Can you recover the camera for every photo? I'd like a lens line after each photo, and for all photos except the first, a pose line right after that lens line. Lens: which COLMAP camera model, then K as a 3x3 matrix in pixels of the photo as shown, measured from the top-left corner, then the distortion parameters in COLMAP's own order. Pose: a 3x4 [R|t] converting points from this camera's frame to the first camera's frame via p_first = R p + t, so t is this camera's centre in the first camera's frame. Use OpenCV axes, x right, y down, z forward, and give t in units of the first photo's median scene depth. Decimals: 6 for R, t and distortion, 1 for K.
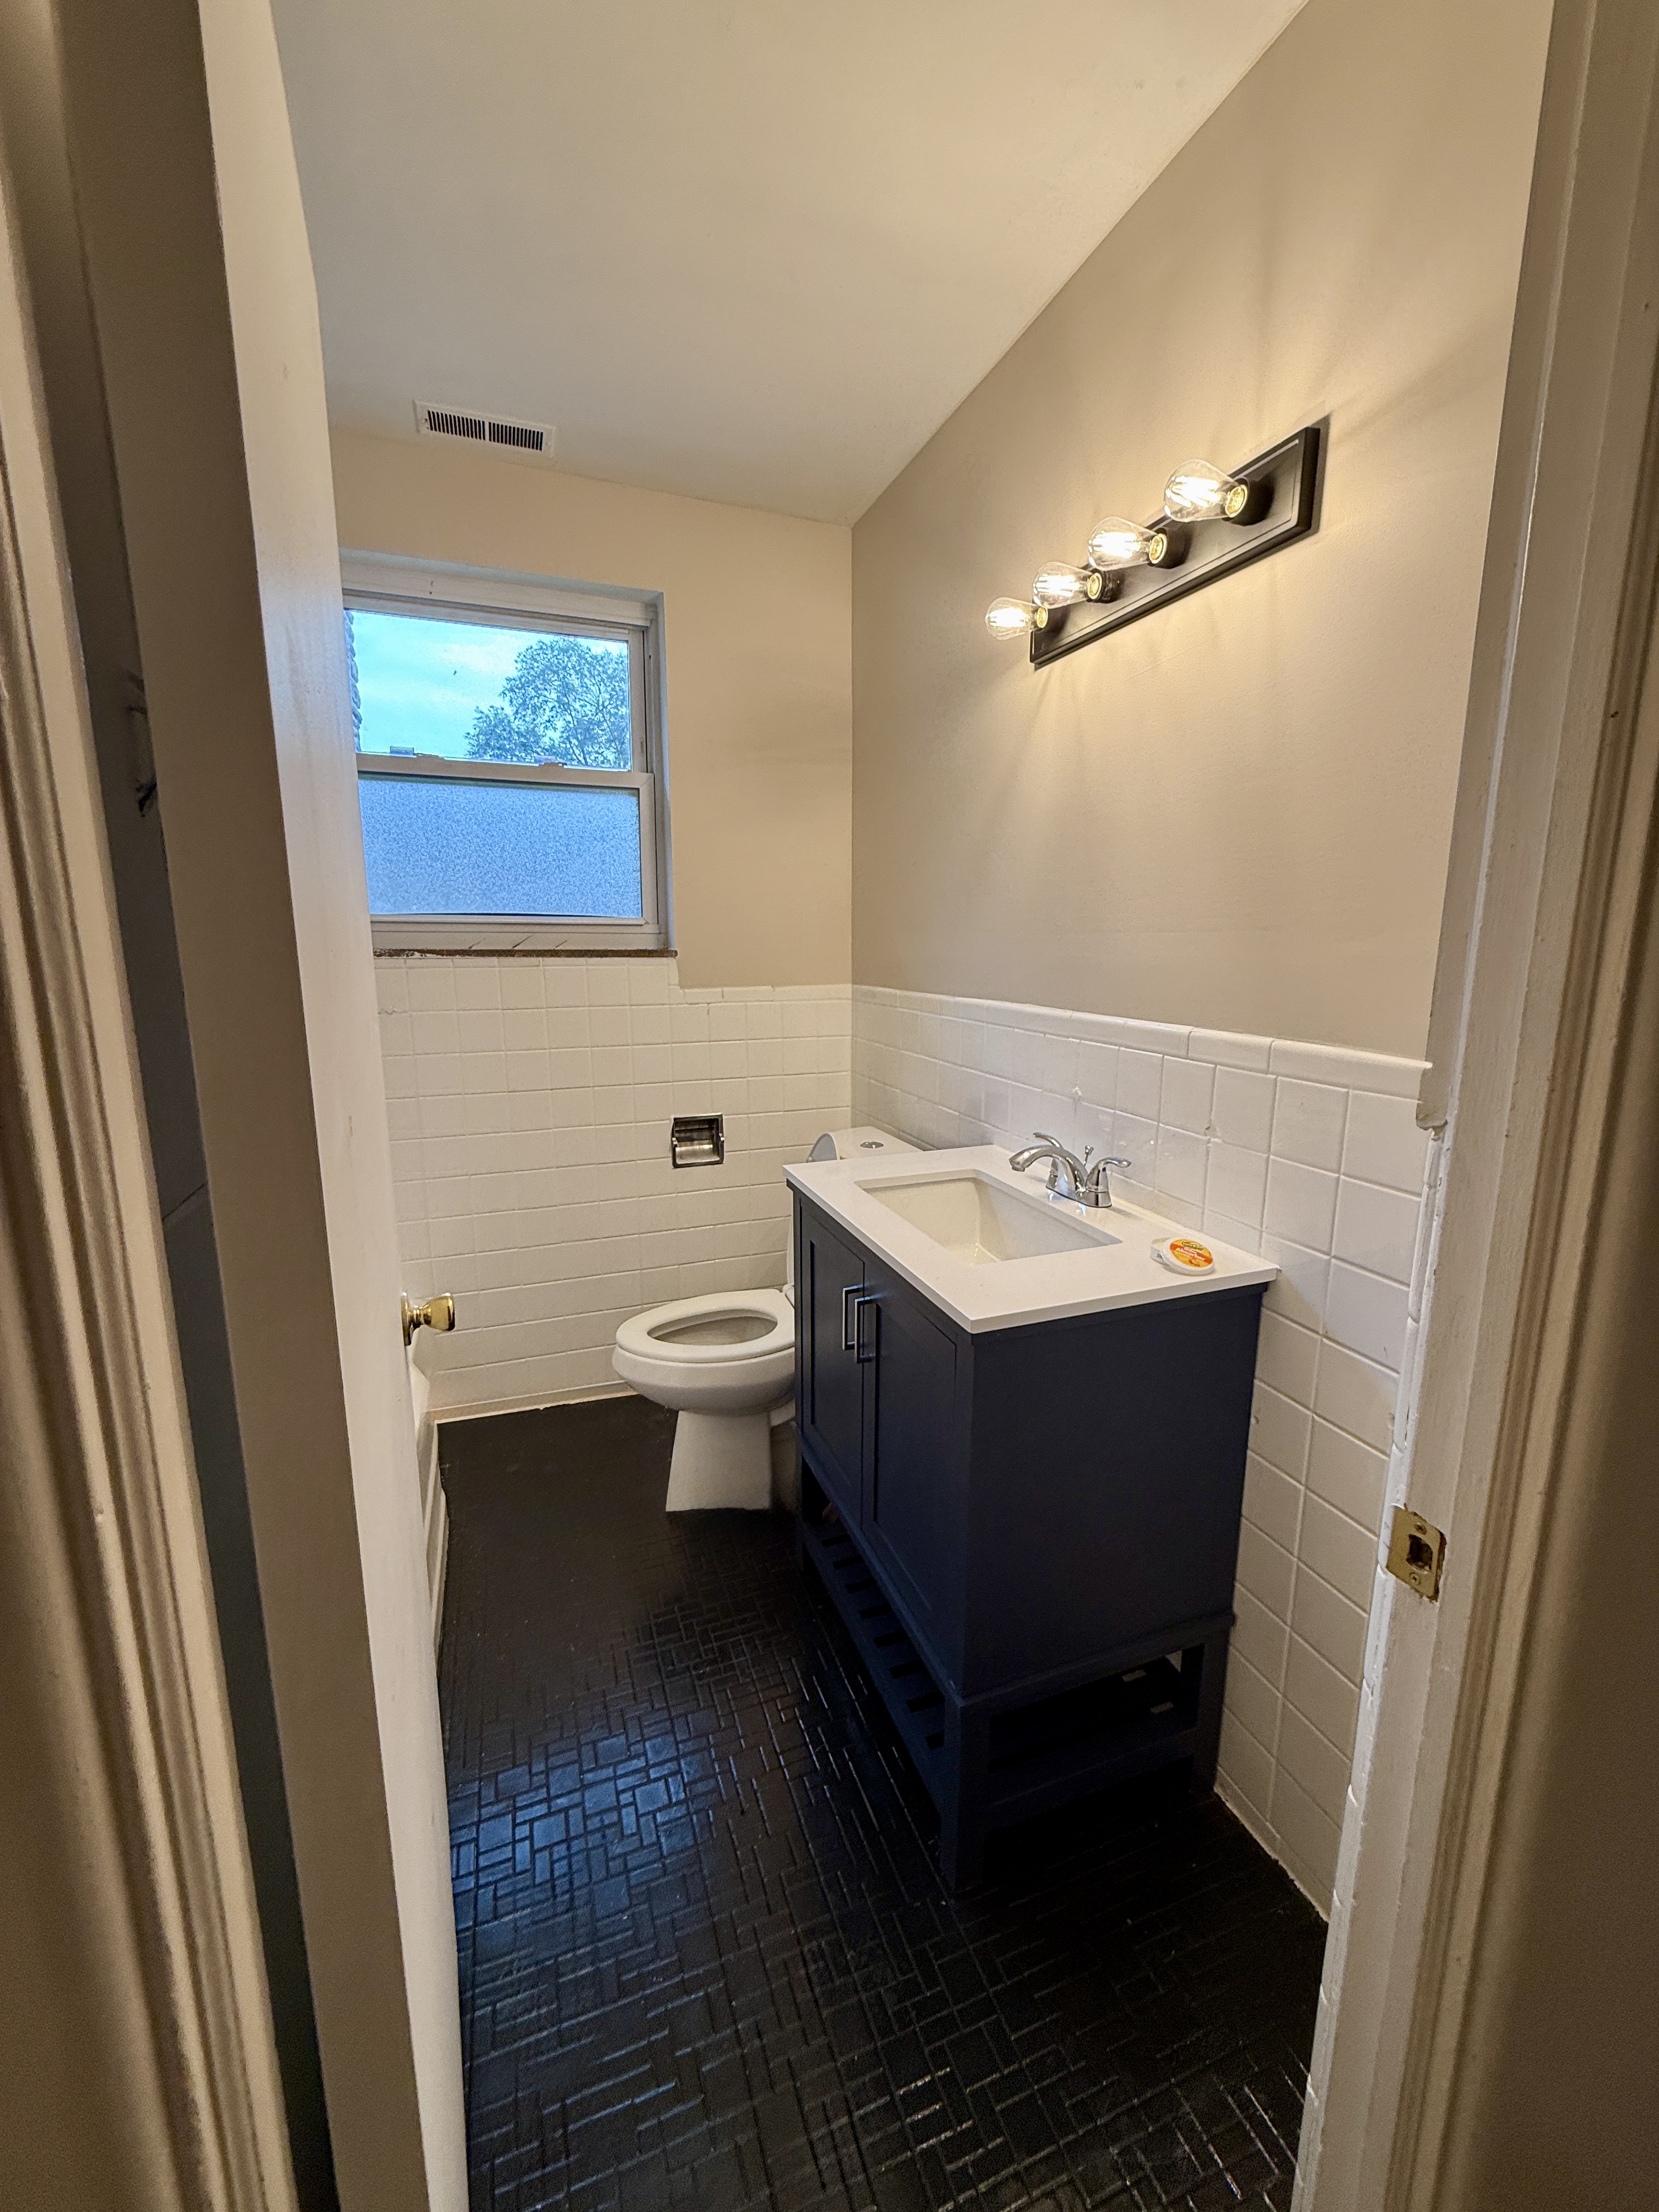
lens RADIAL K [[883.3, 0, 830.8], [0, 883.3, 1102.2], [0, 0, 1]] dist [-0.002068, -0.000006]
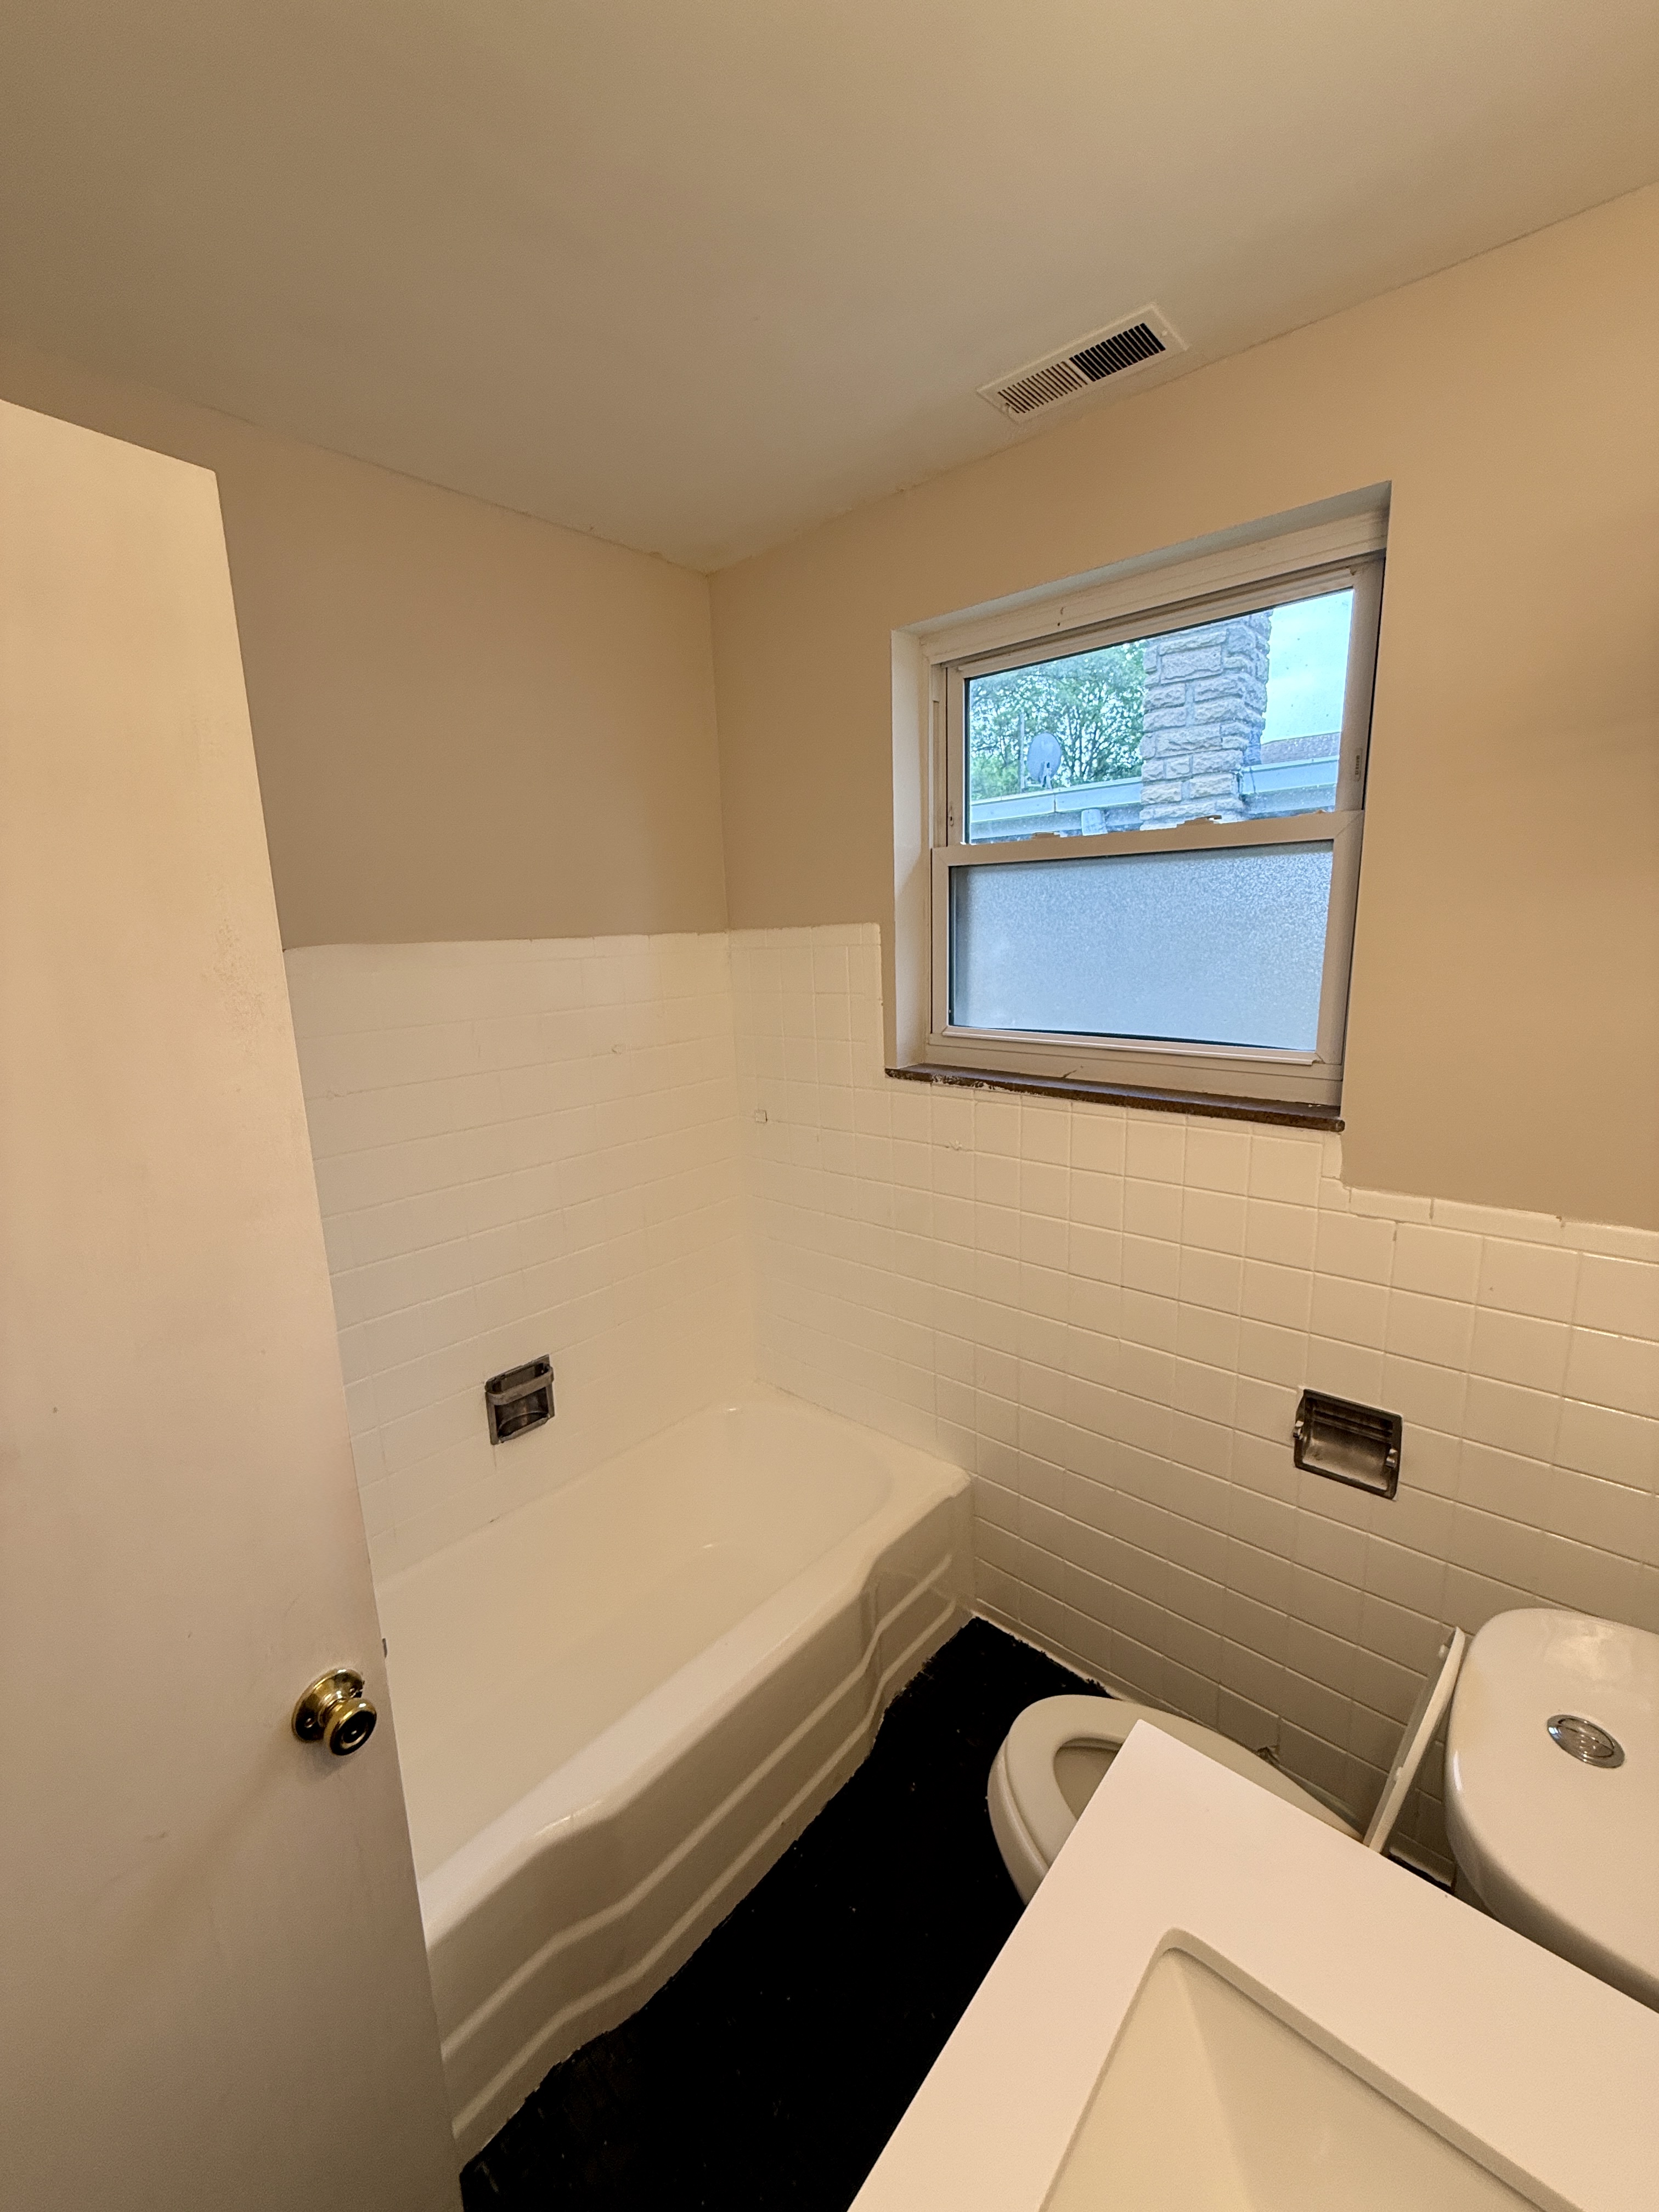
lens RADIAL K [[883.3, 0, 825.7], [0, 883.3, 1102.7], [0, 0, 1]] dist [-0.002068, -0.000006]
pose [[0.463752, 0.157214, -0.871905, 0.169685], [-0.134142, 0.985244, 0.106302, -0.204815], [0.875751, 0.067661, 0.477998, 0.445225]]
